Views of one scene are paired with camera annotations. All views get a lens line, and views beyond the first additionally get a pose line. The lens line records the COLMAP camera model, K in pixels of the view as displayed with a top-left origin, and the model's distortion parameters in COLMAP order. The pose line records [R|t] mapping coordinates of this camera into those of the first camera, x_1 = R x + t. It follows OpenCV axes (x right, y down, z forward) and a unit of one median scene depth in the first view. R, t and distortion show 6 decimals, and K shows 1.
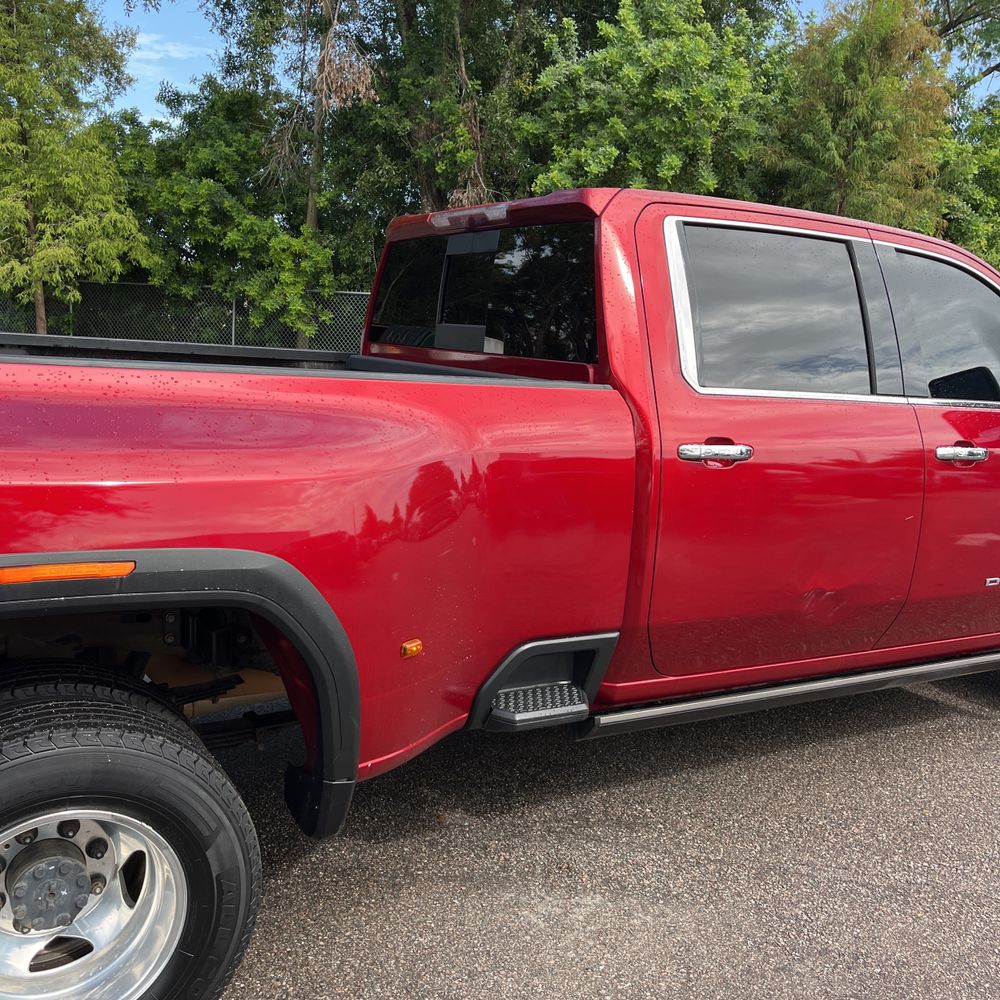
lens RADIAL K [[1028.4, 0, 500.0], [0, 1028.4, 500.0], [0, 0, 1]] dist [0.057174, -0.067527]
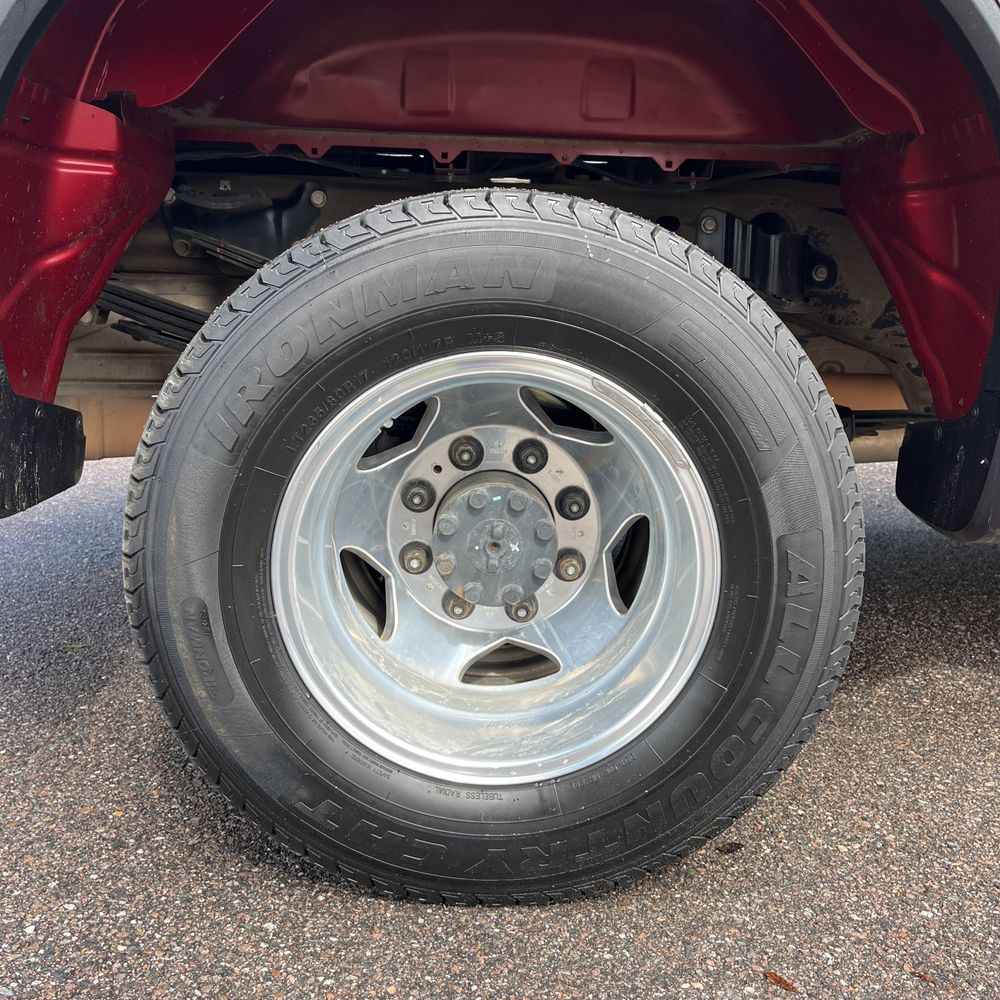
lens RADIAL K [[1028.4, 0, 500.0], [0, 1028.4, 500.0], [0, 0, 1]] dist [0.057174, -0.067527]
pose [[0.877444, 0.056656, -0.476322, -0.150605], [-0.049496, 0.998394, 0.027575, 0.330699], [0.477119, -0.000619, 0.878839, 0.481405]]
